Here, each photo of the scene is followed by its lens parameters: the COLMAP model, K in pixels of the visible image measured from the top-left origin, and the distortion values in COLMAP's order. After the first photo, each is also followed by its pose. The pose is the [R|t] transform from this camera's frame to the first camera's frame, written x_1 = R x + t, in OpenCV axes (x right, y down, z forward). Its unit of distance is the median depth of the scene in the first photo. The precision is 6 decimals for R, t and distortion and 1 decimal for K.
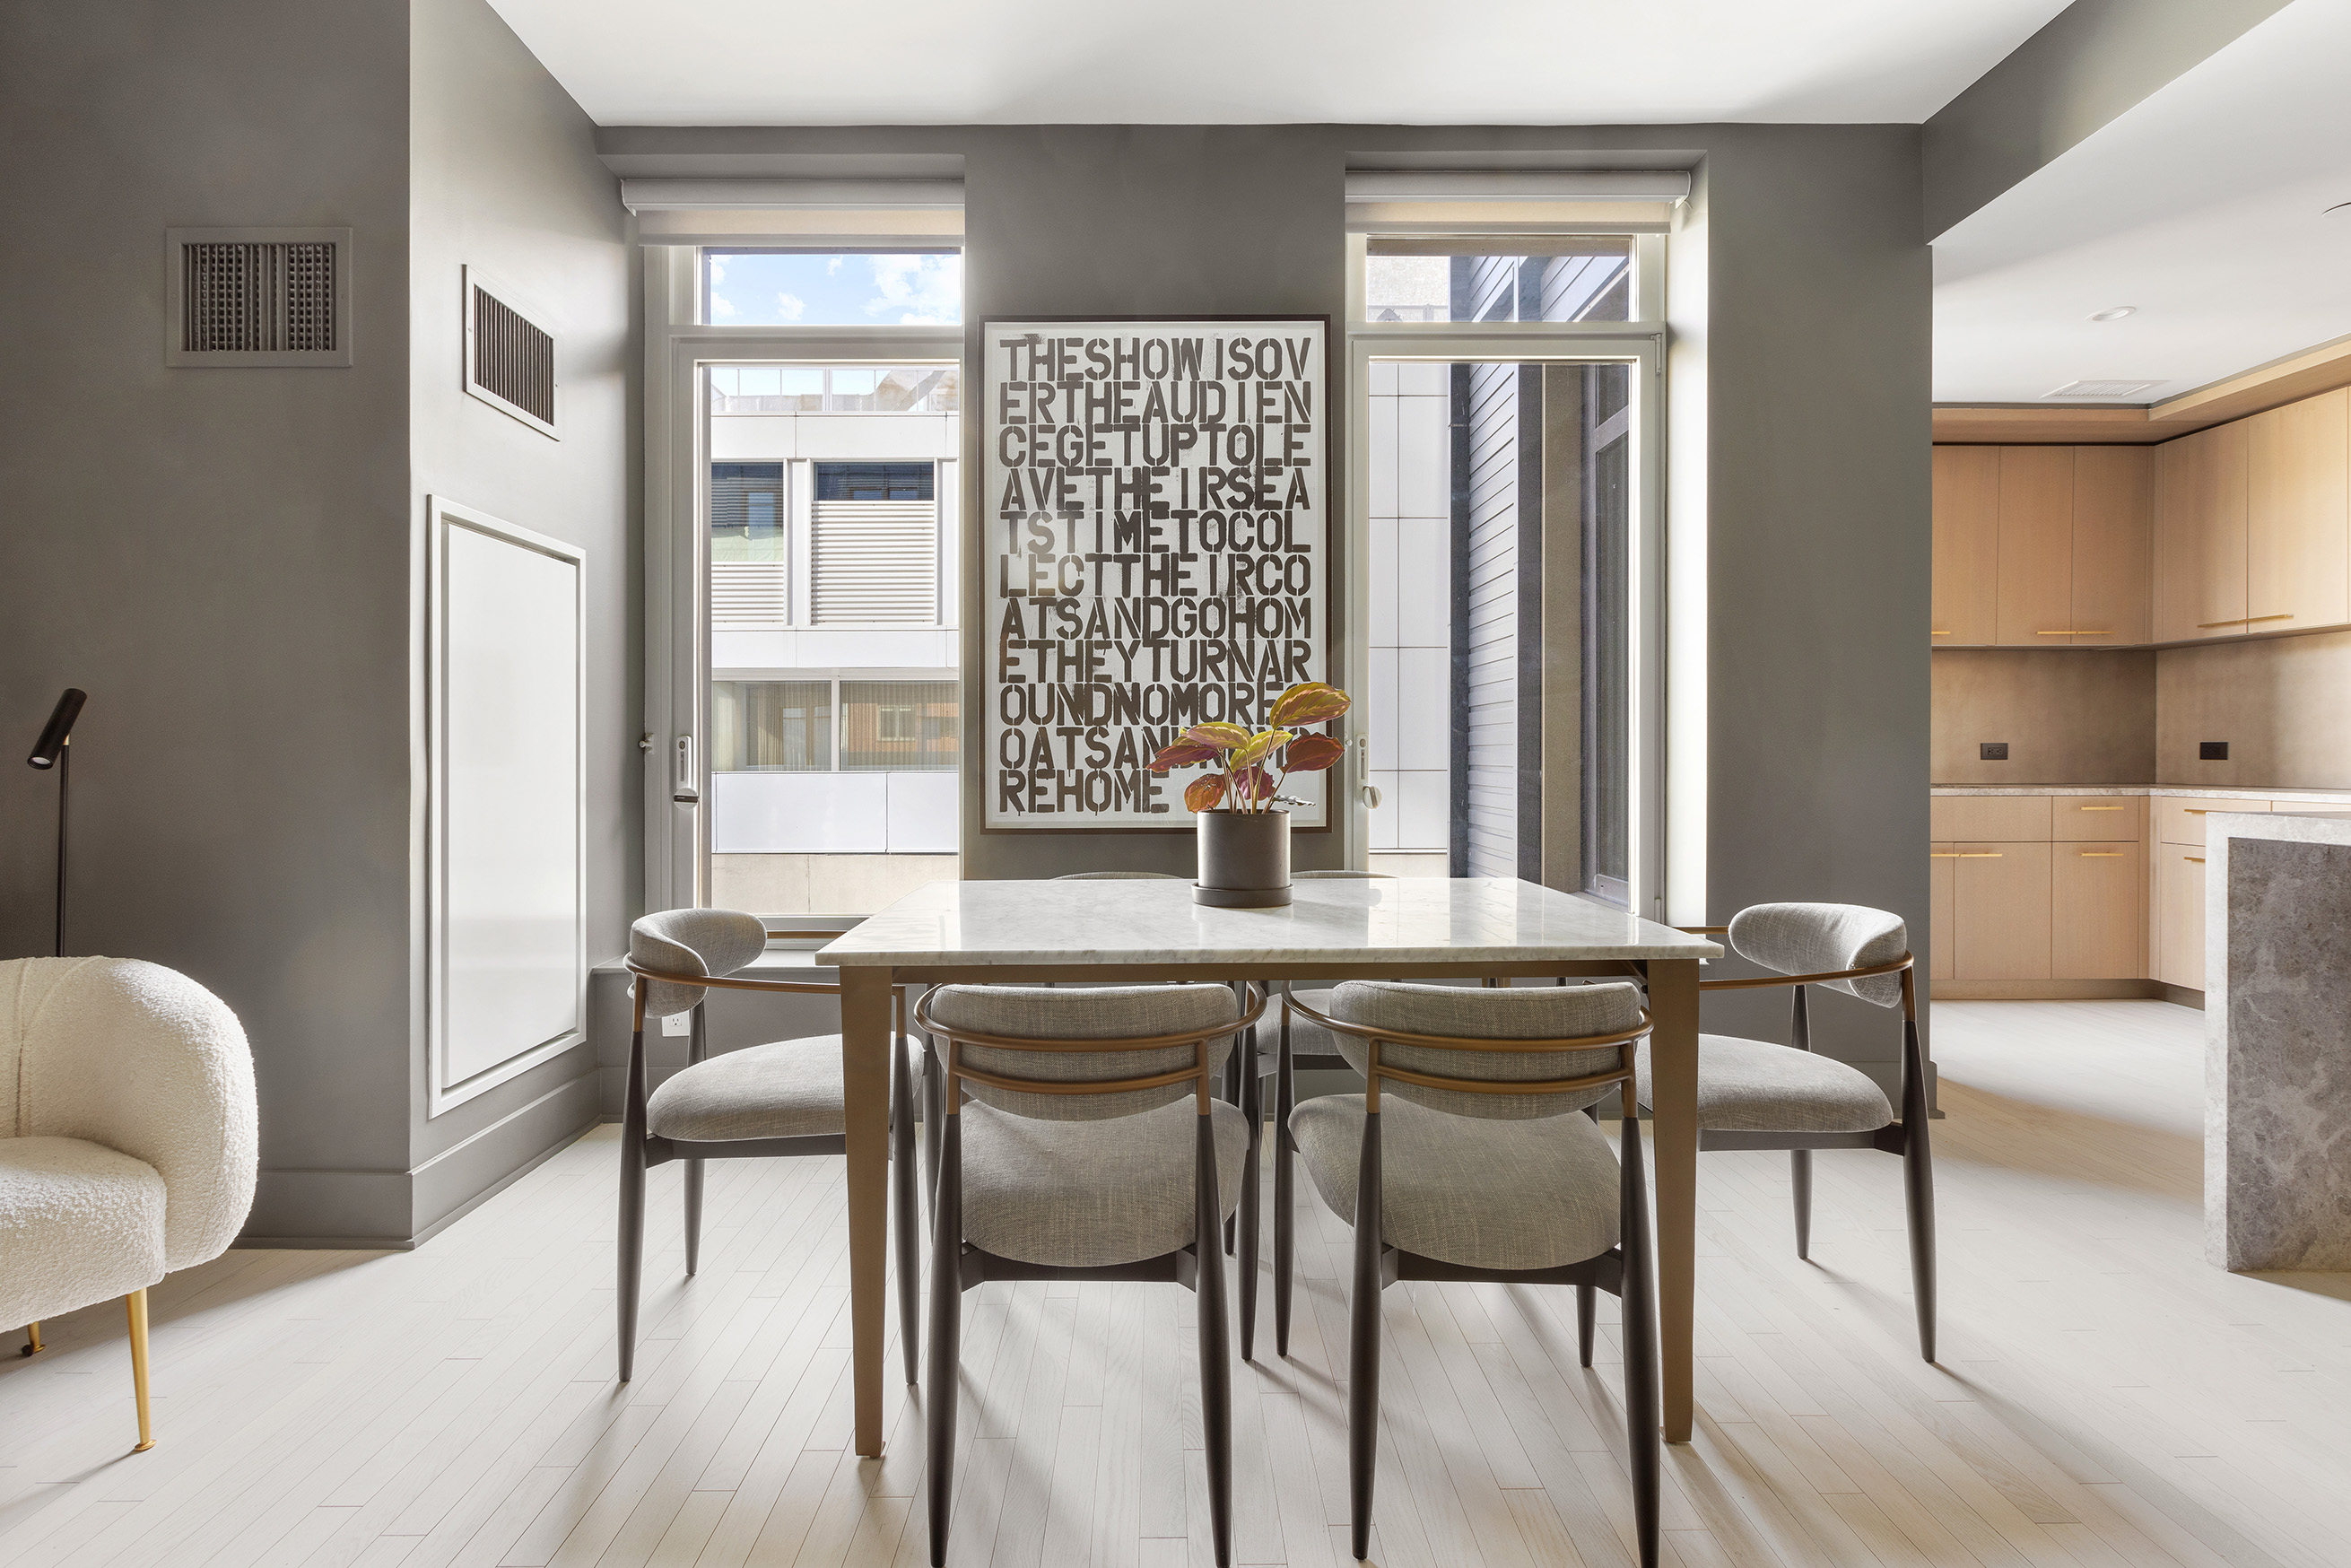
lens RADIAL K [[1093.8, 0, 1164.0], [0, 1093.8, 752.4], [0, 0, 1]] dist [-0.015490, 0.000144]
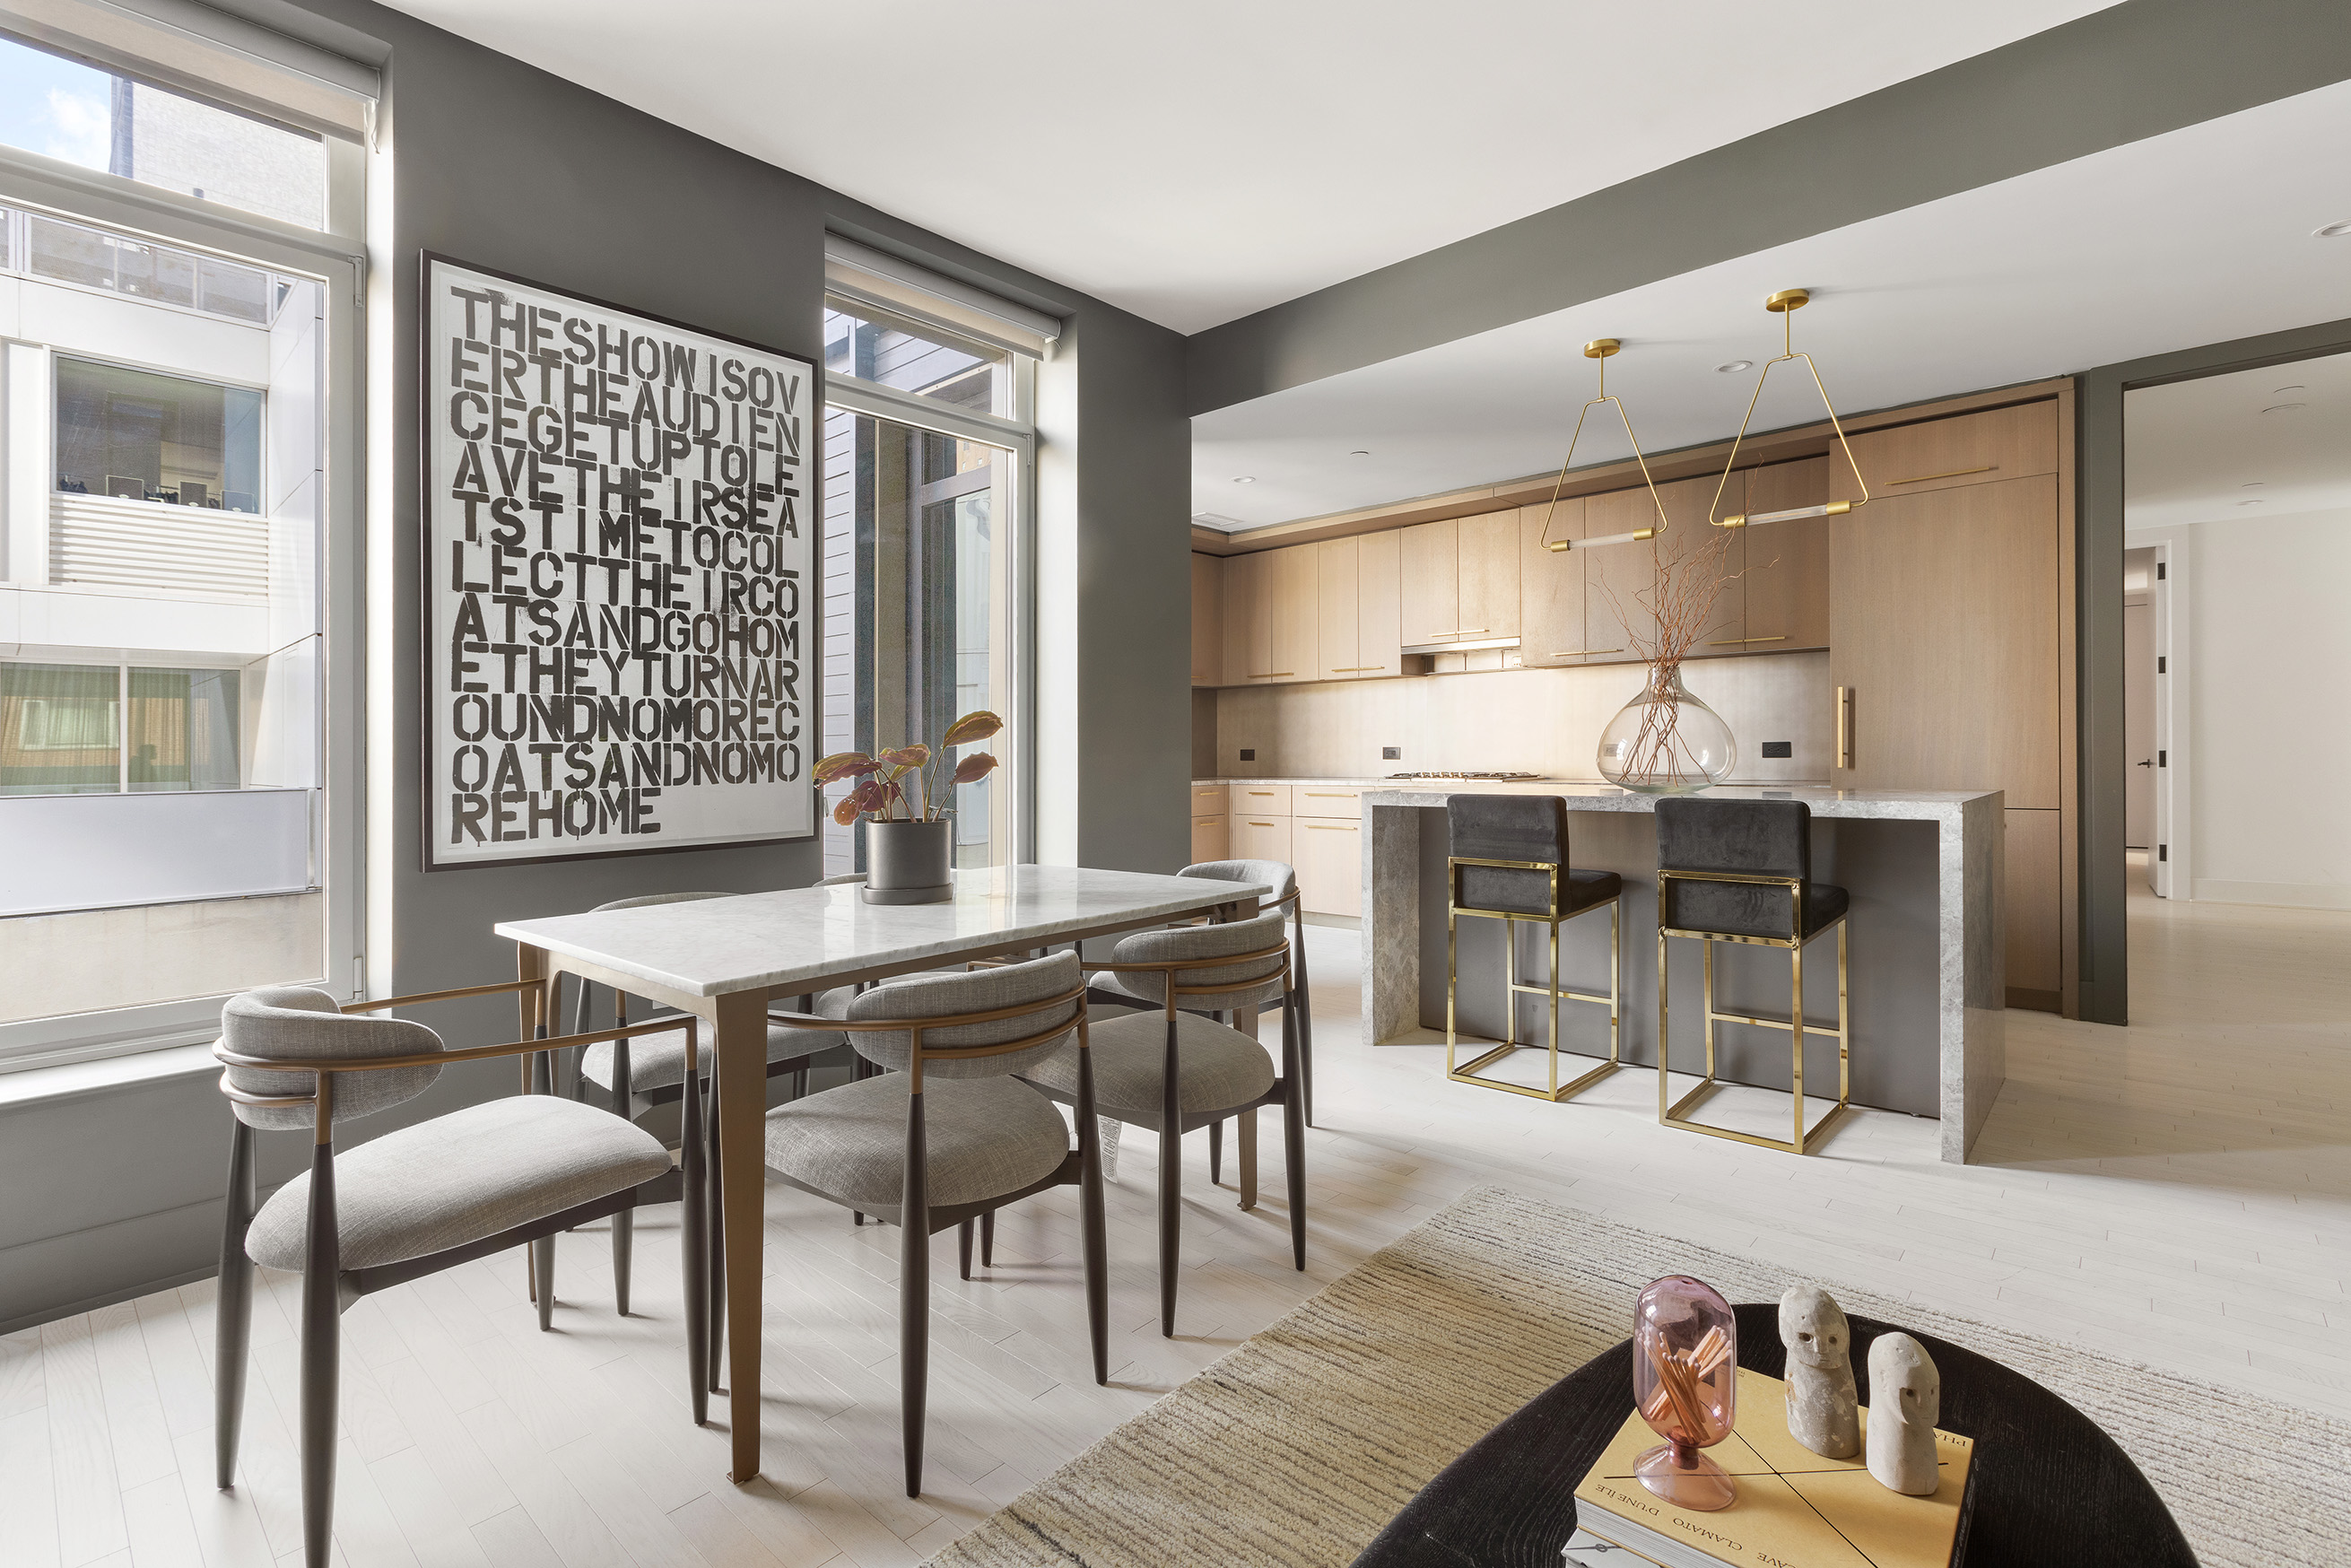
lens RADIAL K [[1093.8, 0, 1178.3], [0, 1093.8, 763.2], [0, 0, 1]] dist [-0.015490, 0.000144]
pose [[0.659810, -0.014985, 0.751283, -0.418364], [0.011233, 0.999886, 0.010078, -0.010180], [-0.751348, 0.001789, 0.659903, 0.022257]]
